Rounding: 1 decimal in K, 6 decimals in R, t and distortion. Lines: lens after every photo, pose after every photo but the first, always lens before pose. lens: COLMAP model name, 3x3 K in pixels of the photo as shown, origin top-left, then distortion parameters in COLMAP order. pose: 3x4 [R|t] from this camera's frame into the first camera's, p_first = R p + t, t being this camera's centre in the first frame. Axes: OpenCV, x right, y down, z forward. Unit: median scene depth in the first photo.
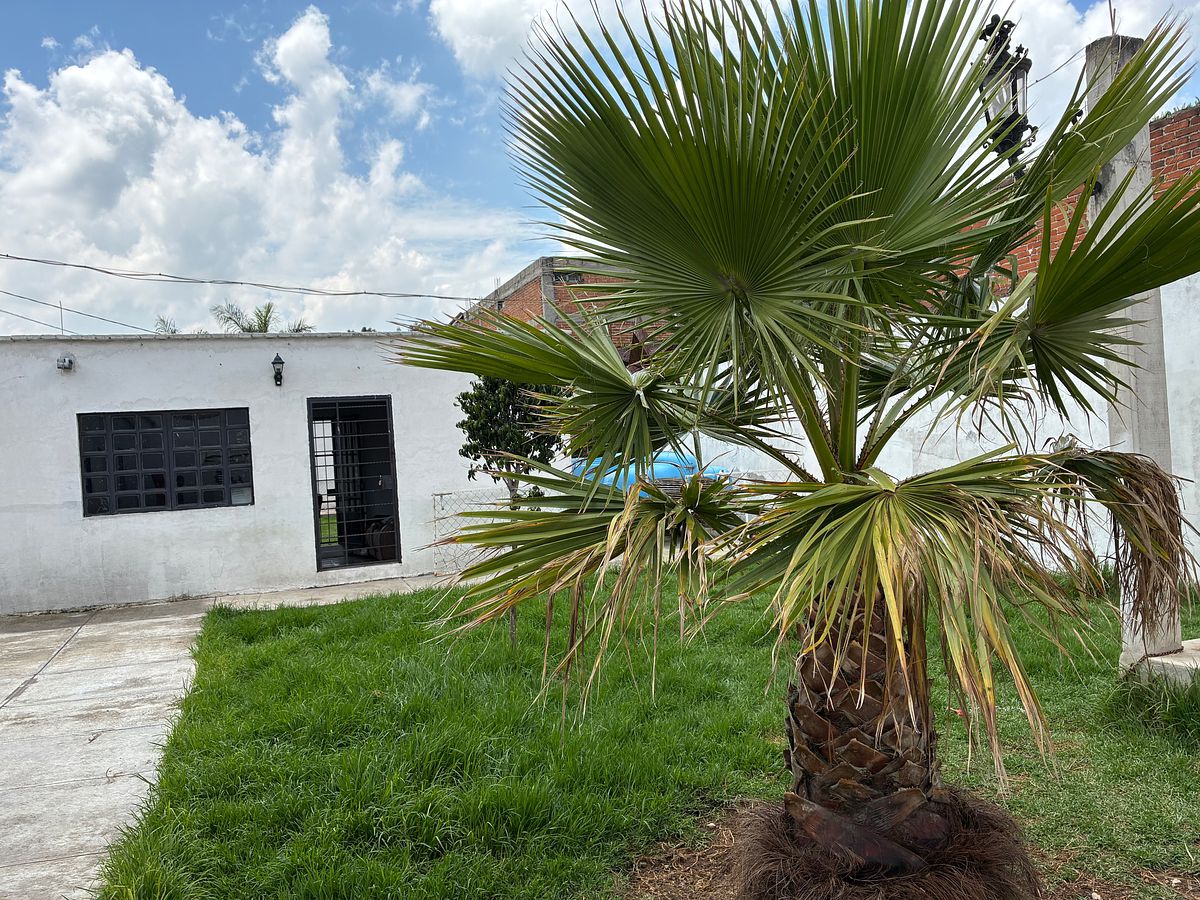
lens RADIAL K [[951.3, 0, 618.7], [0, 951.3, 456.1], [0, 0, 1]] dist [0.057146, -0.060696]
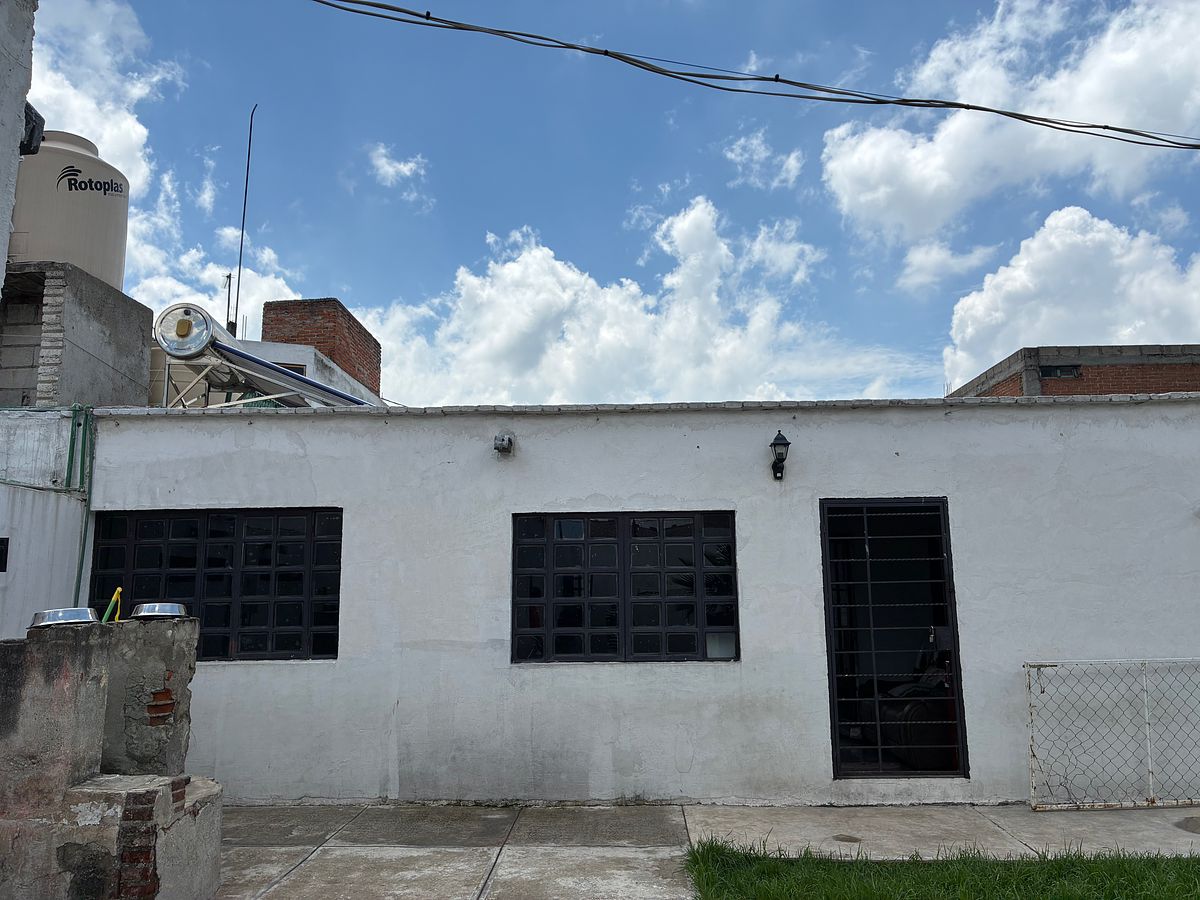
lens RADIAL K [[917.6, 0, 609.8], [0, 917.6, 448.9], [0, 0, 1]] dist [0.050258, -0.058421]
pose [[0.925711, -0.013050, -0.378006, -0.223597], [-0.046222, 0.988011, -0.147304, 0.004745], [0.375397, 0.153833, 0.914009, 0.373342]]
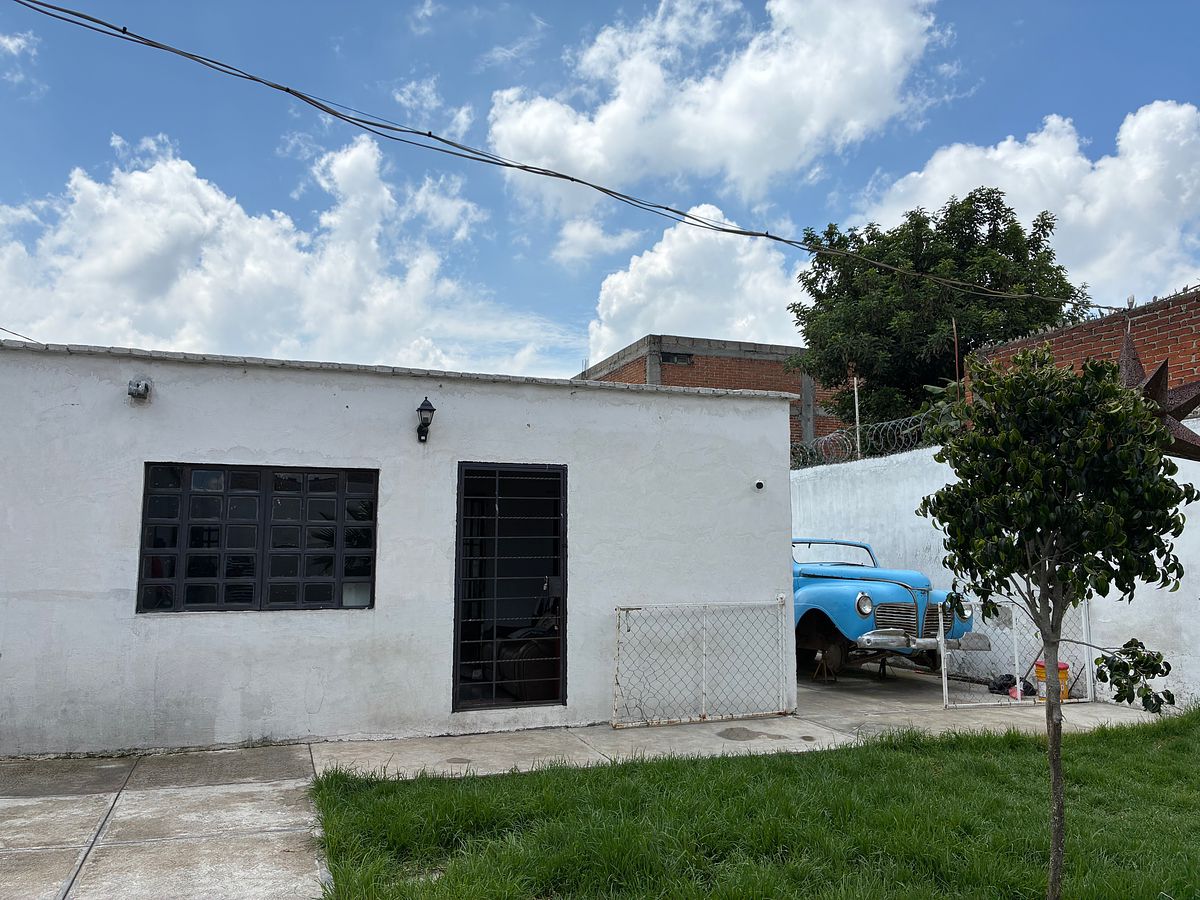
lens RADIAL K [[921.1, 0, 596.0], [0, 921.1, 445.4], [0, 0, 1]] dist [0.050401, -0.066883]
pose [[0.997922, 0.058858, -0.026217, -0.208066], [-0.061648, 0.990508, -0.122855, 0.005793], [0.018737, 0.124216, 0.992078, 0.319243]]
